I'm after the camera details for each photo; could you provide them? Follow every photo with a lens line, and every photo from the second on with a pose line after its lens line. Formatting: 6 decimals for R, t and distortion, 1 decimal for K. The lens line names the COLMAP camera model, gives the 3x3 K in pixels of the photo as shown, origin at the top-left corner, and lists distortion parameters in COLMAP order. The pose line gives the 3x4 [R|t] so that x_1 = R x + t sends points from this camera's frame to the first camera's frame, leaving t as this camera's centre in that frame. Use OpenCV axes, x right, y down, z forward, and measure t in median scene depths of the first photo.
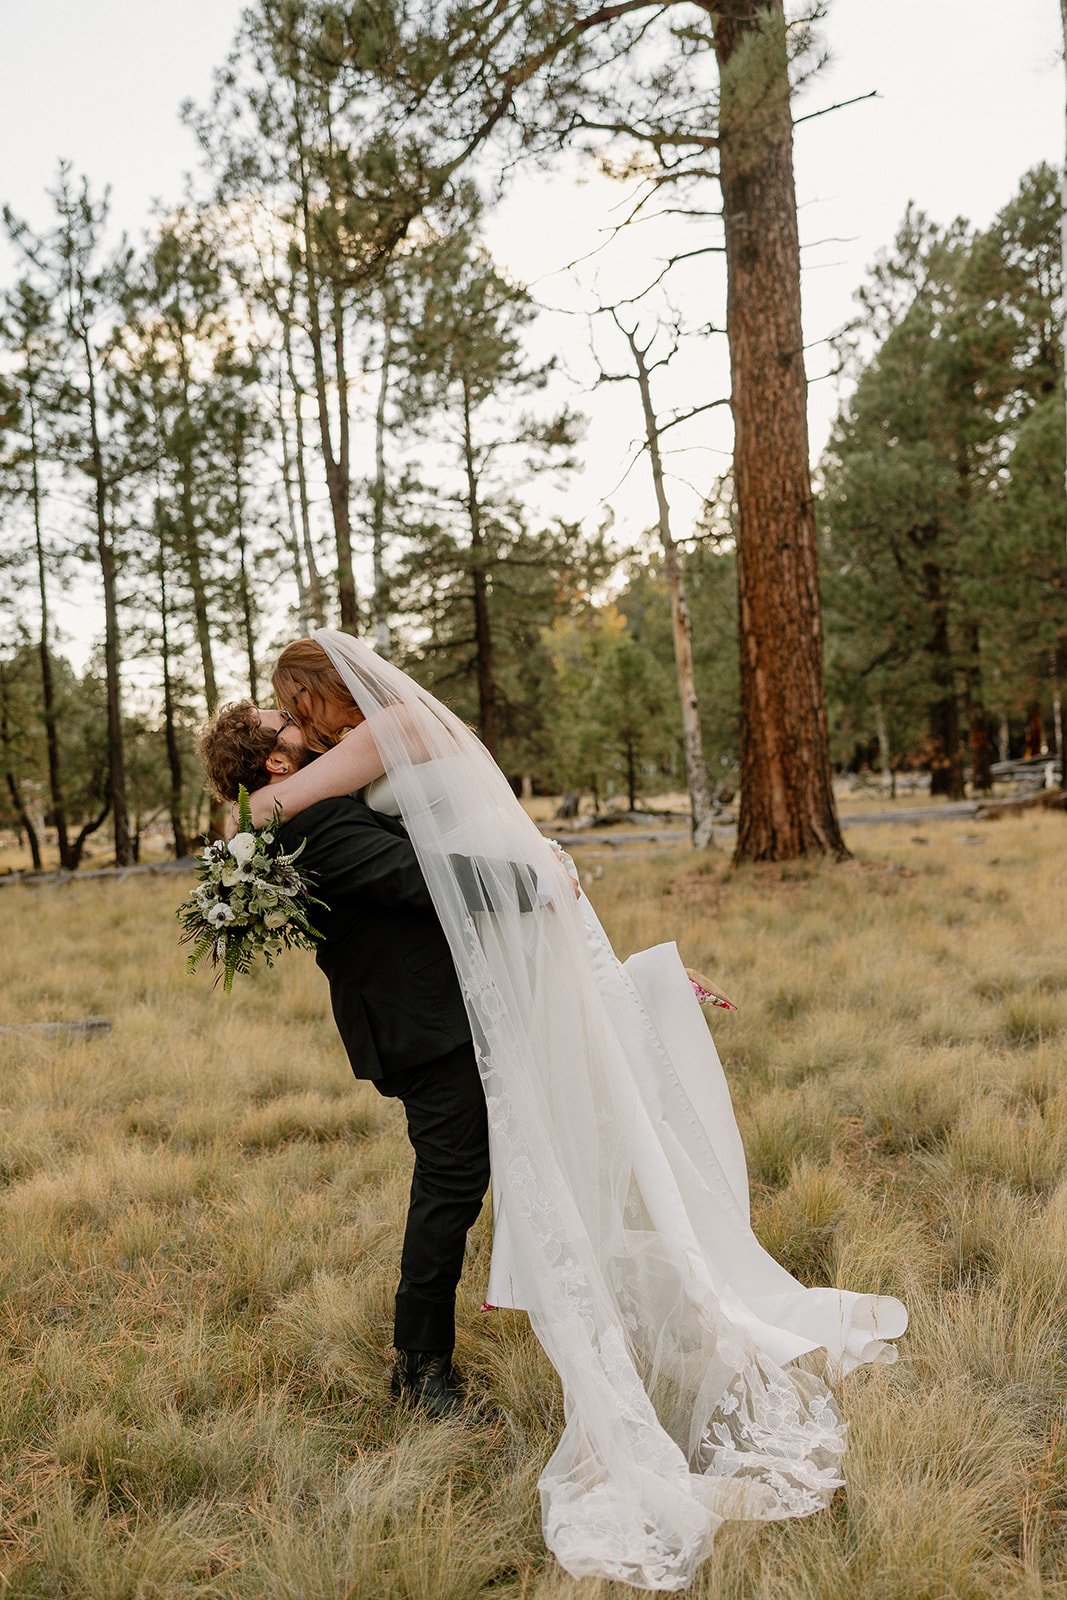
lens RADIAL K [[1618.4, 0, 532.4], [0, 1618.4, 803.1], [0, 0, 1]] dist [0.001160, 0.000000]
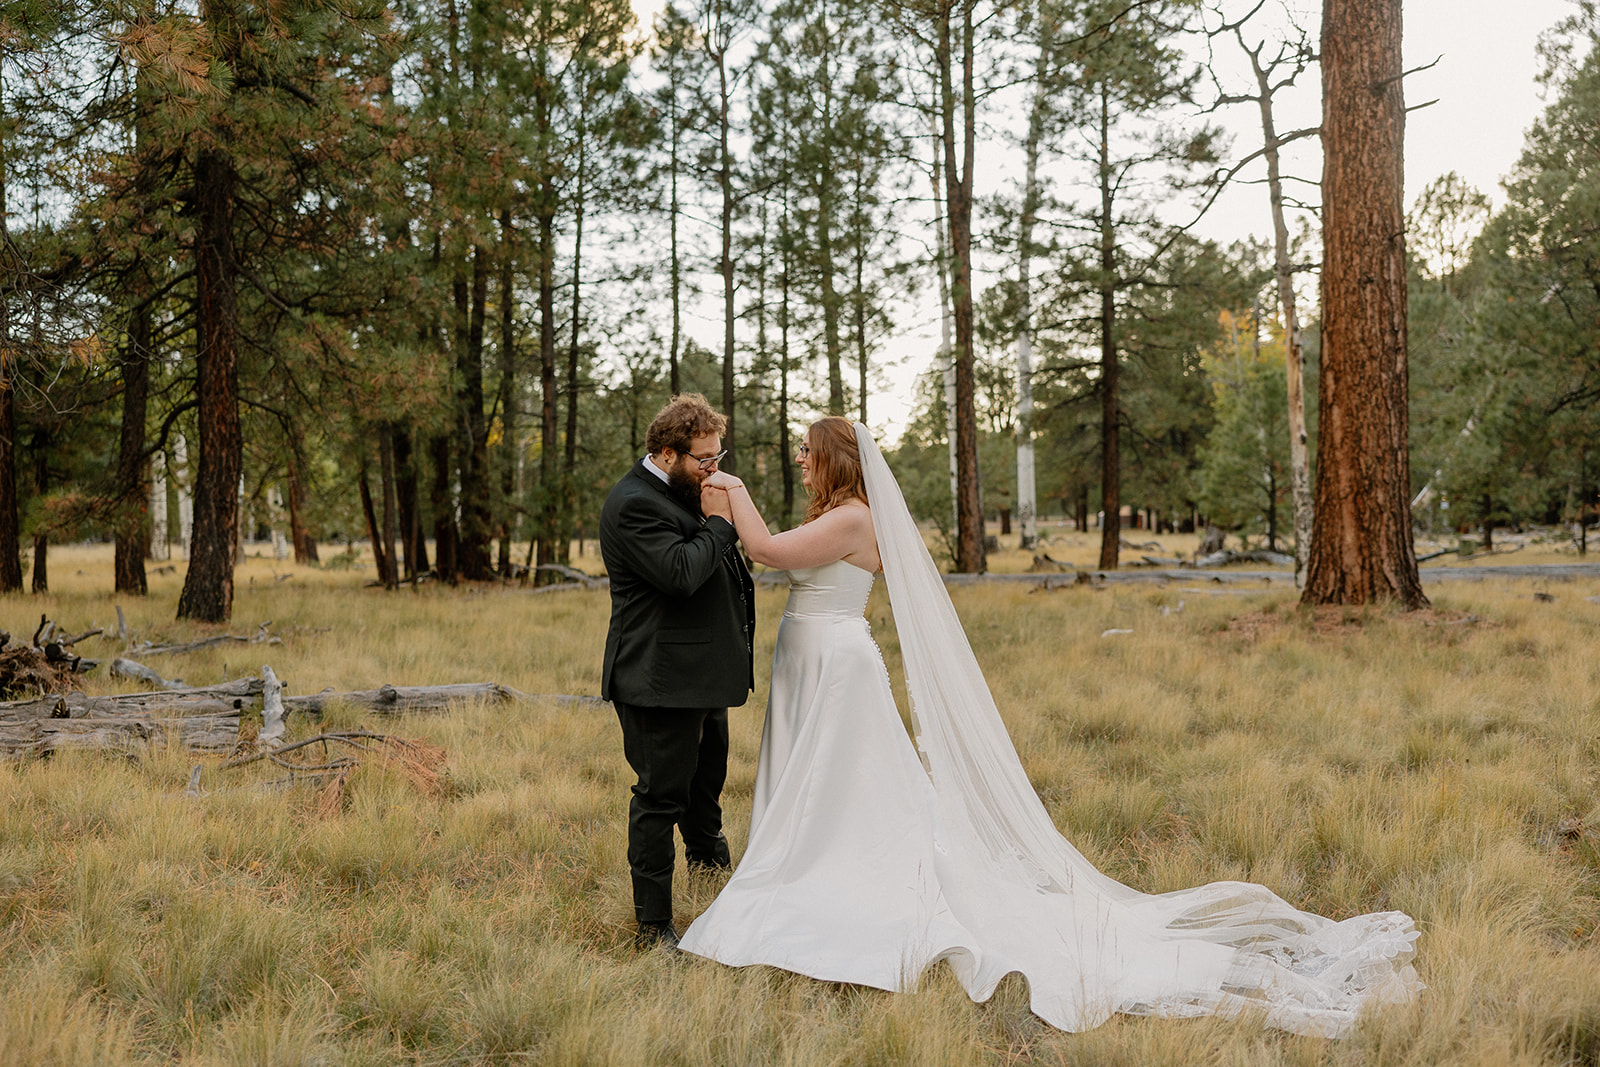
lens RADIAL K [[1784.9, 0, 800.9], [0, 1784.9, 530.5], [0, 0, 1]] dist [-0.024722, 0.000000]
pose [[0.965582, 0.055382, -0.254136, 0.078301], [-0.055366, 0.998440, 0.007221, 0.001413], [0.254139, 0.007098, 0.967142, -0.084945]]
